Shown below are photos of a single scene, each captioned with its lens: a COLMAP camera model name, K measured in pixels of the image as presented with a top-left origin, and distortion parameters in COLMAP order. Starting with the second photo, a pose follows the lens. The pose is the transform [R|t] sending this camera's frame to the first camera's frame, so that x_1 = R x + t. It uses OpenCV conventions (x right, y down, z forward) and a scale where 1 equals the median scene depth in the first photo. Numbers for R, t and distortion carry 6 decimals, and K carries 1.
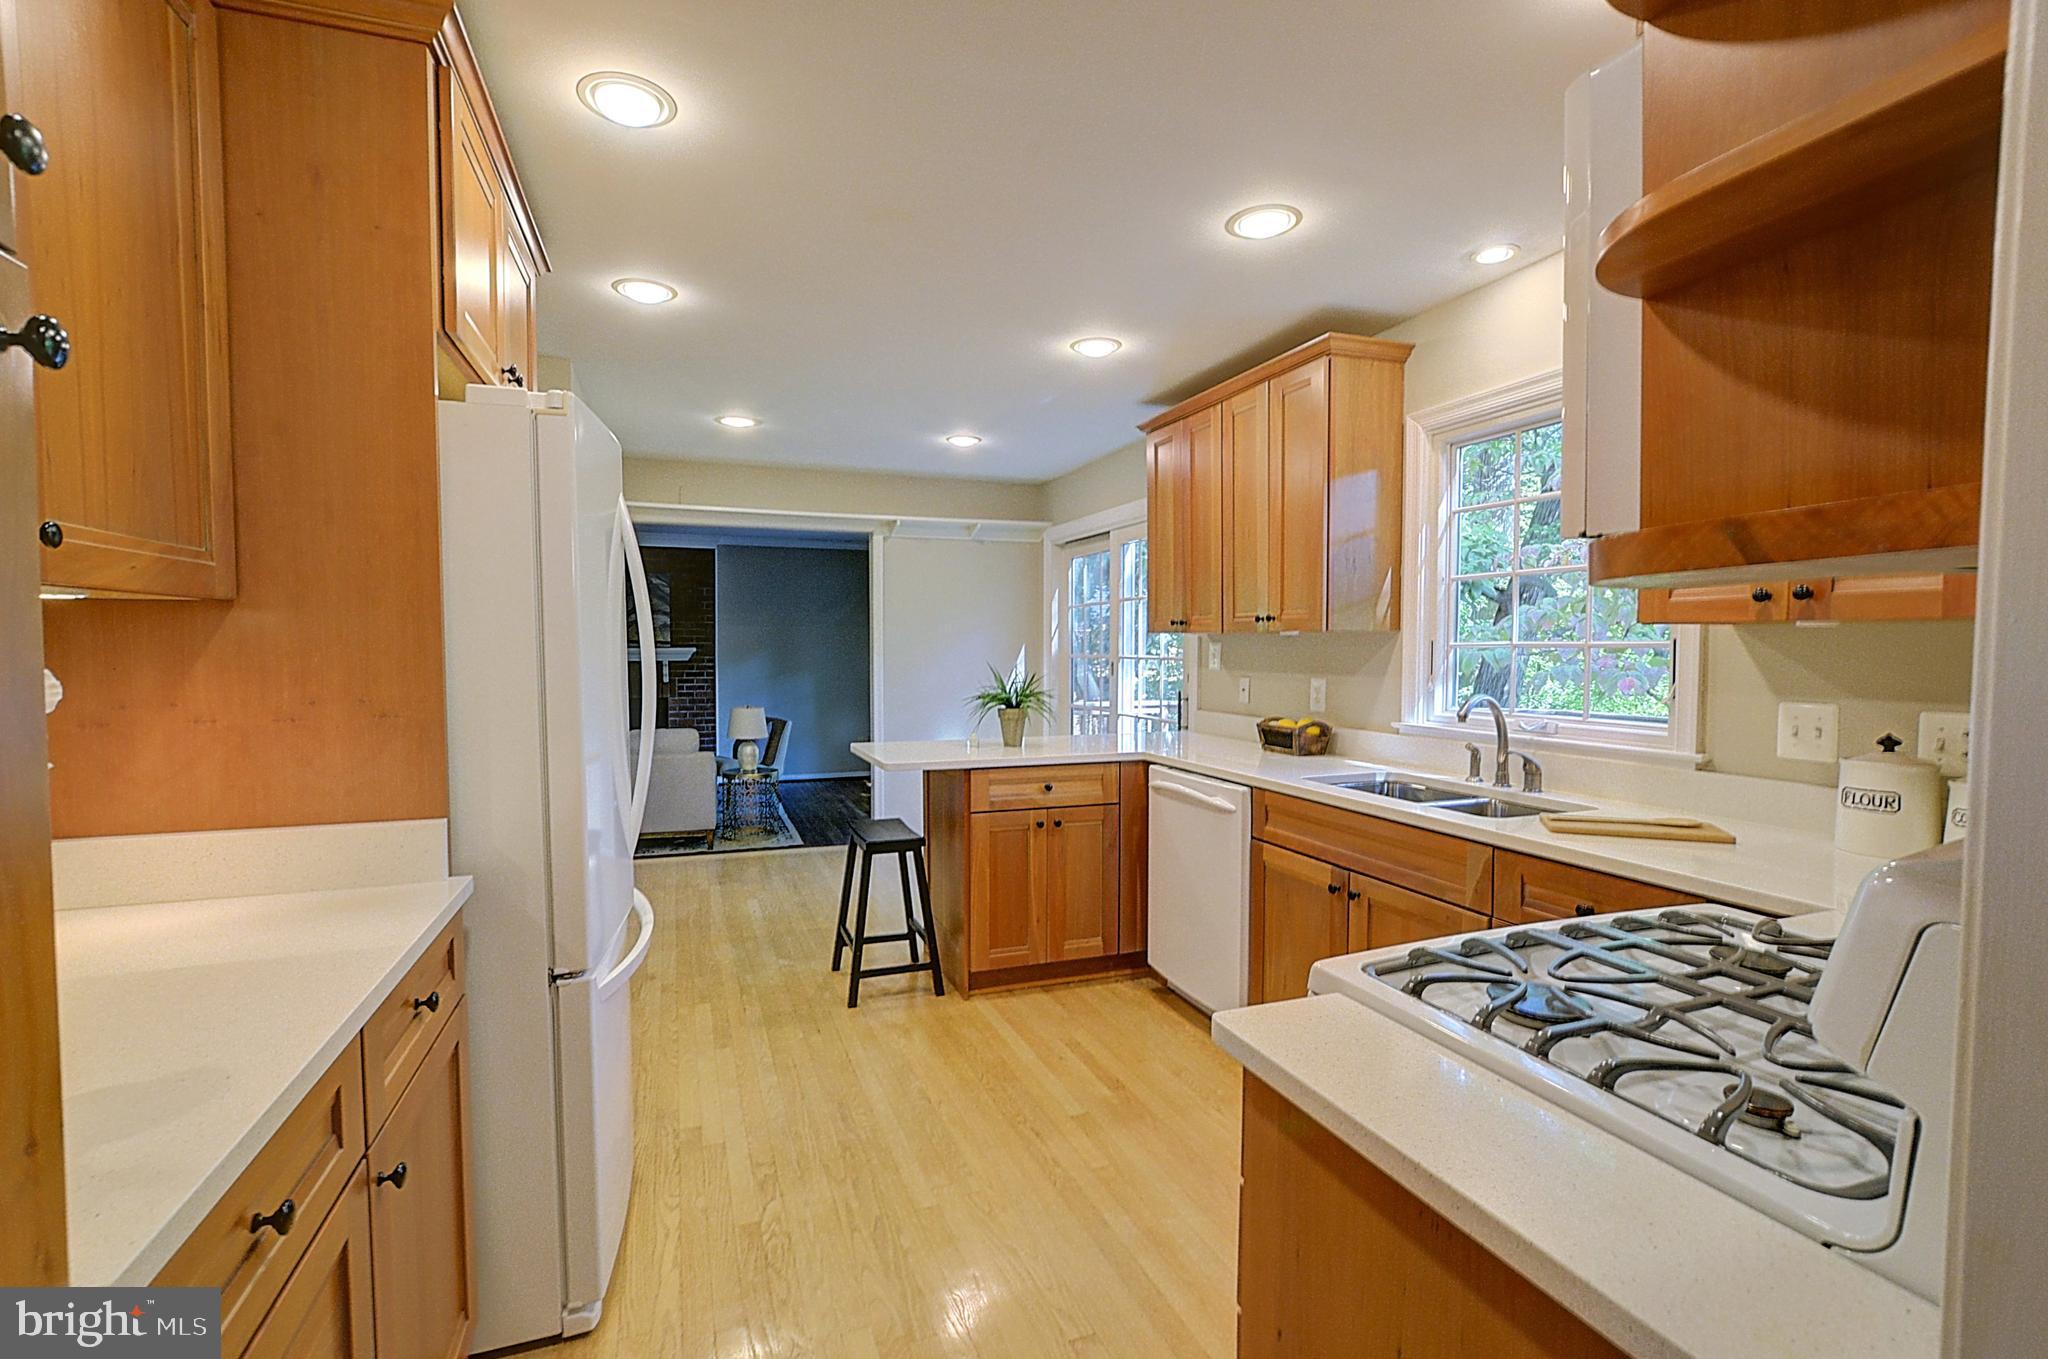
lens RADIAL K [[910.8, 0, 1004.2], [0, 910.8, 682.5], [0, 0, 1]] dist [-0.002565, -0.000704]
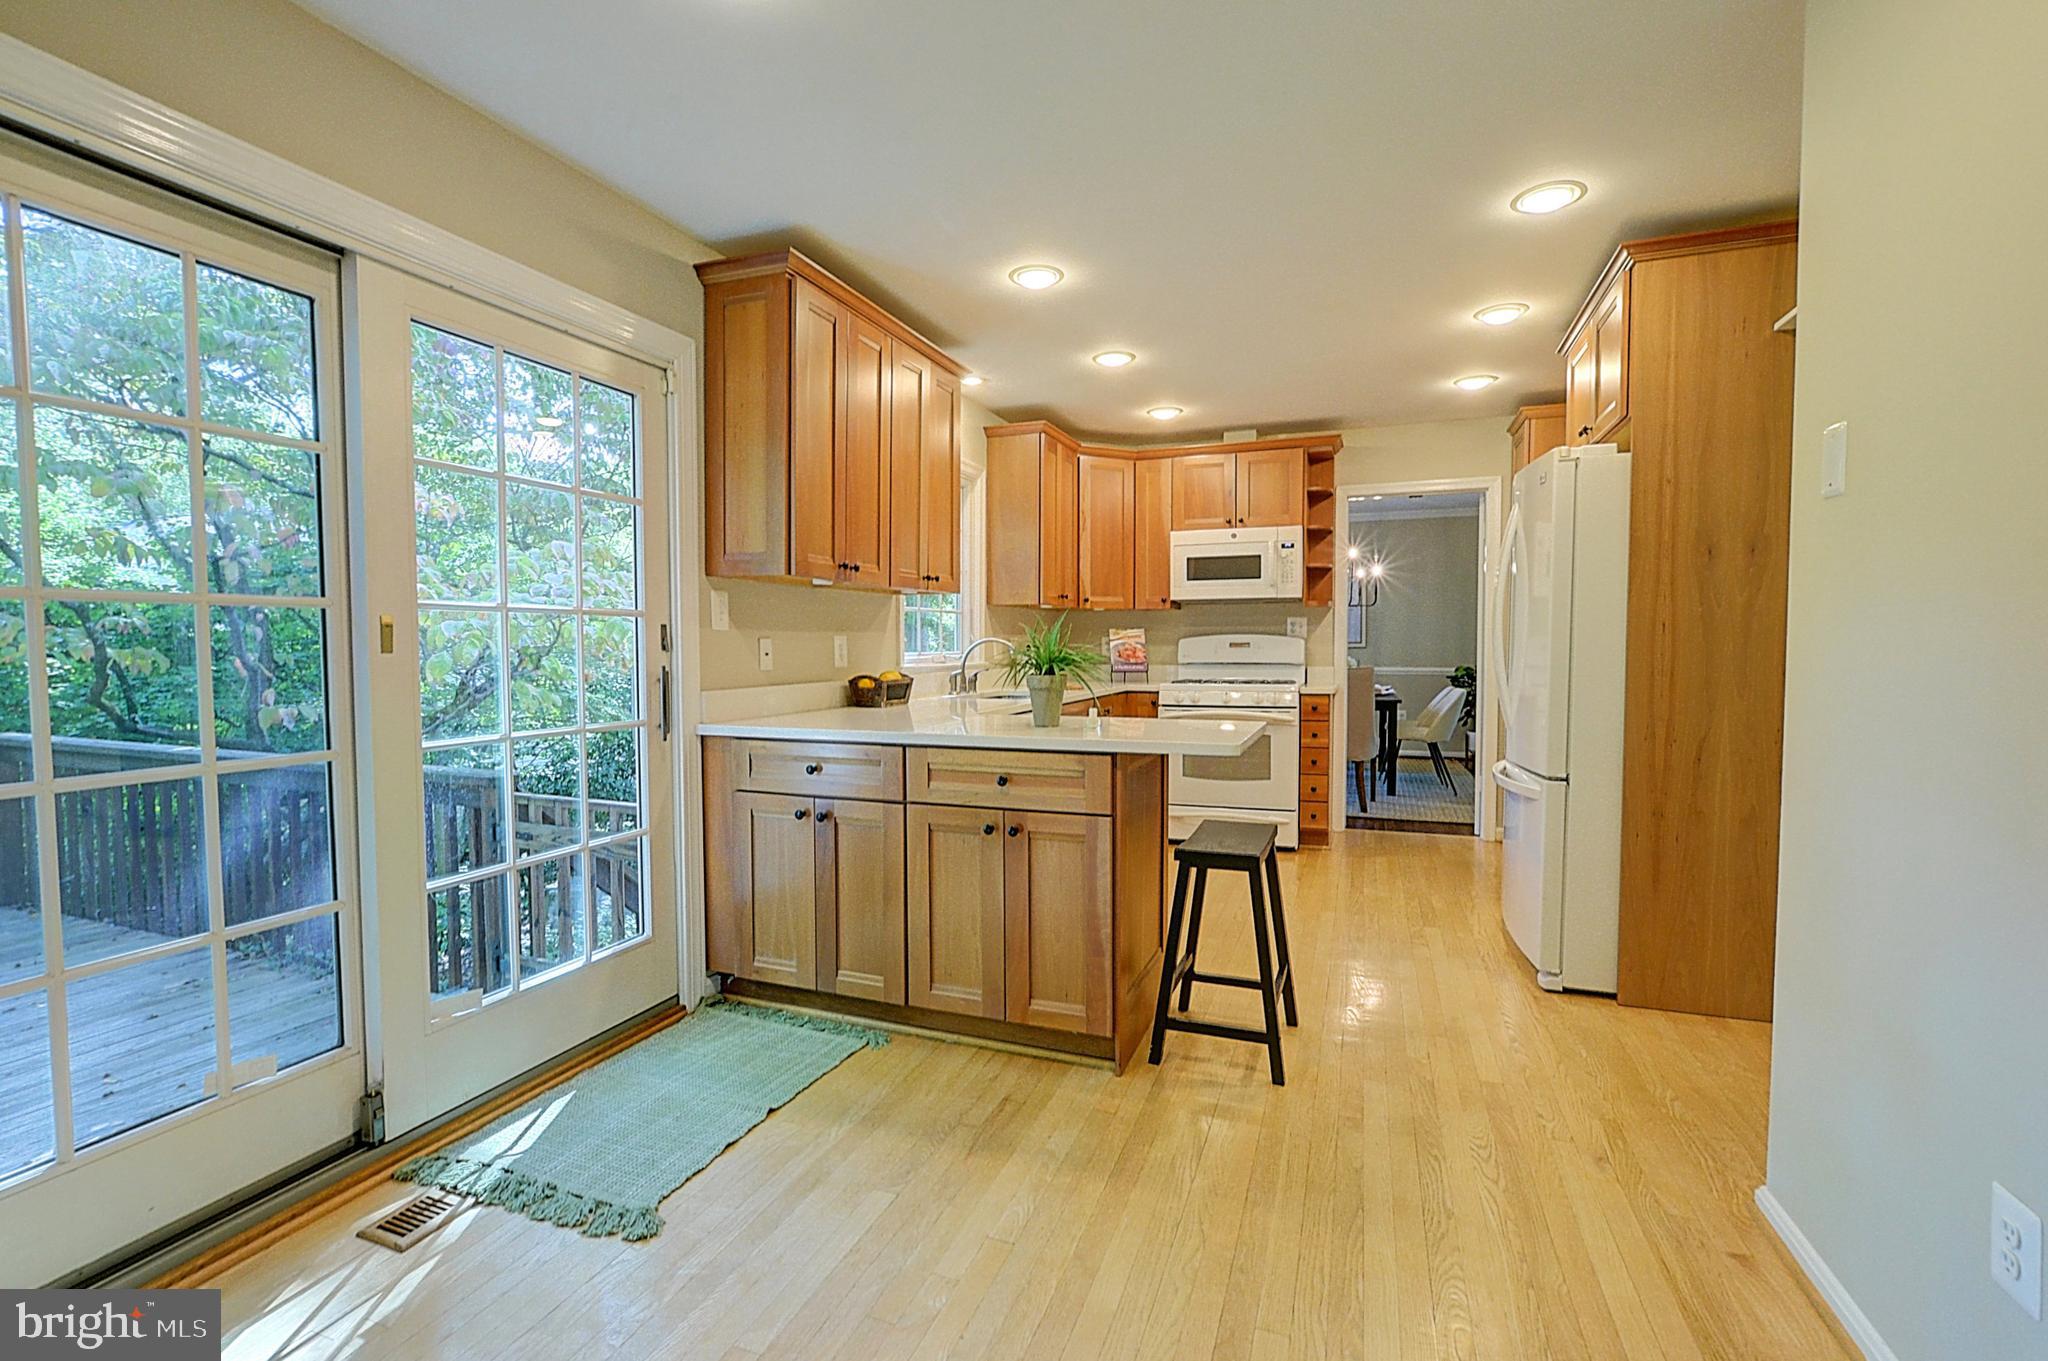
lens RADIAL K [[910.8, 0, 1004.2], [0, 910.8, 683.5], [0, 0, 1]] dist [-0.002565, -0.000704]
pose [[-0.751157, -0.030286, 0.659428, -0.573022], [0.027450, 0.996650, 0.077042, -0.030480], [-0.659552, 0.075972, -0.747809, 2.003733]]
